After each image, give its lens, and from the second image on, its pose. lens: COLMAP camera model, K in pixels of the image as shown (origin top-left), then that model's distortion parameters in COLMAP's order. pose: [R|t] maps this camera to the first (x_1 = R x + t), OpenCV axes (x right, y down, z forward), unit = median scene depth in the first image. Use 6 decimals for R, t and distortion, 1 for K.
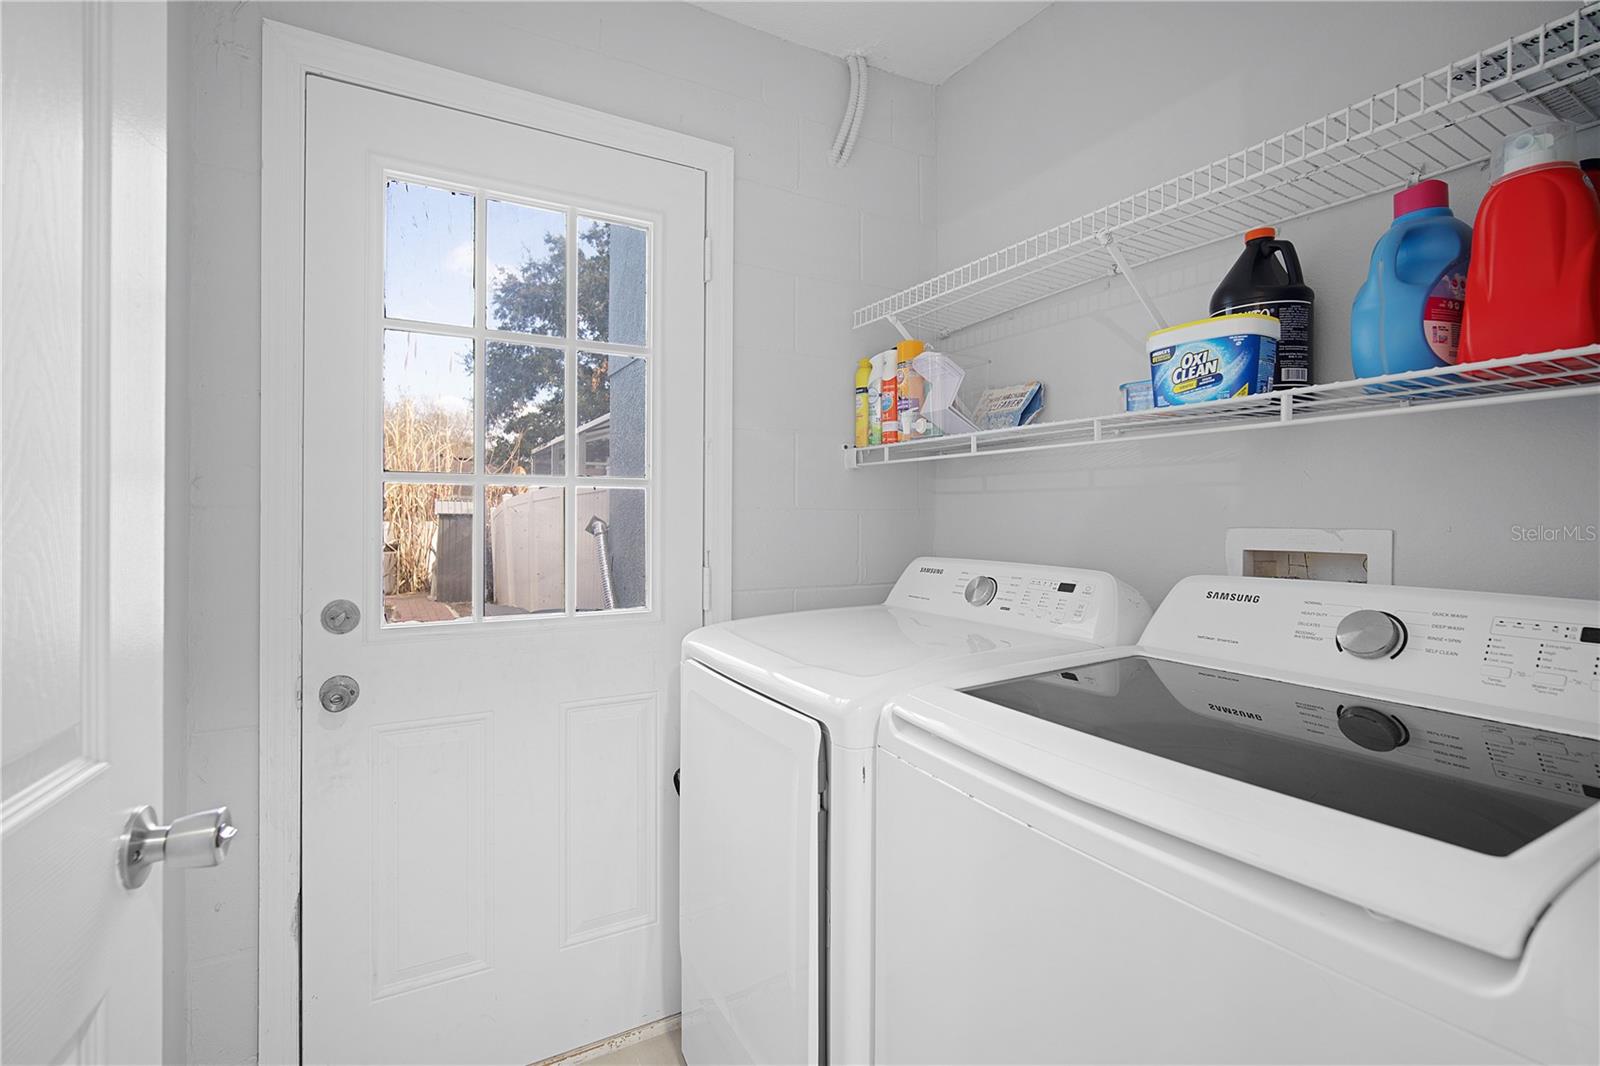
lens RADIAL K [[719.8, 0, 791.8], [0, 719.8, 528.2], [0, 0, 1]] dist [-0.020220, 0.007608]
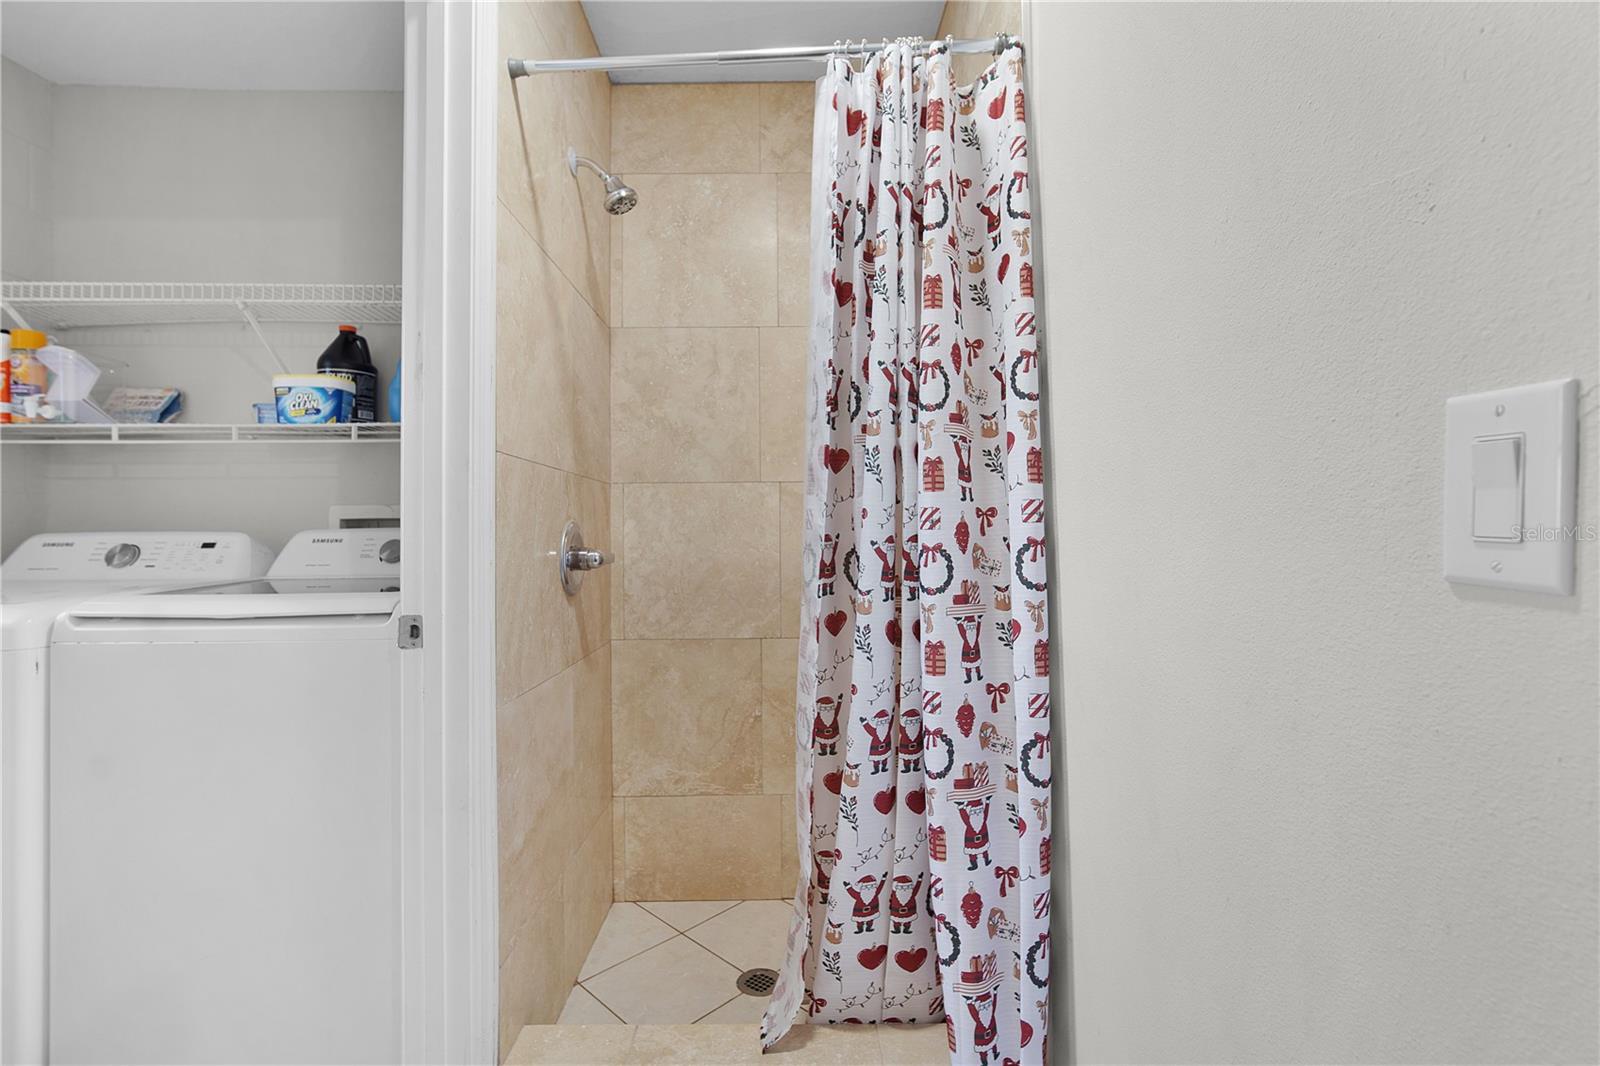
lens RADIAL K [[721.4, 0, 786.6], [0, 721.4, 520.0], [0, 0, 1]] dist [-0.019358, 0.008116]
pose [[0.481252, 0.014120, 0.876468, -0.298123], [0.021388, 0.999383, -0.027844, 0.100384], [-0.876321, 0.032146, 0.480653, -0.658475]]
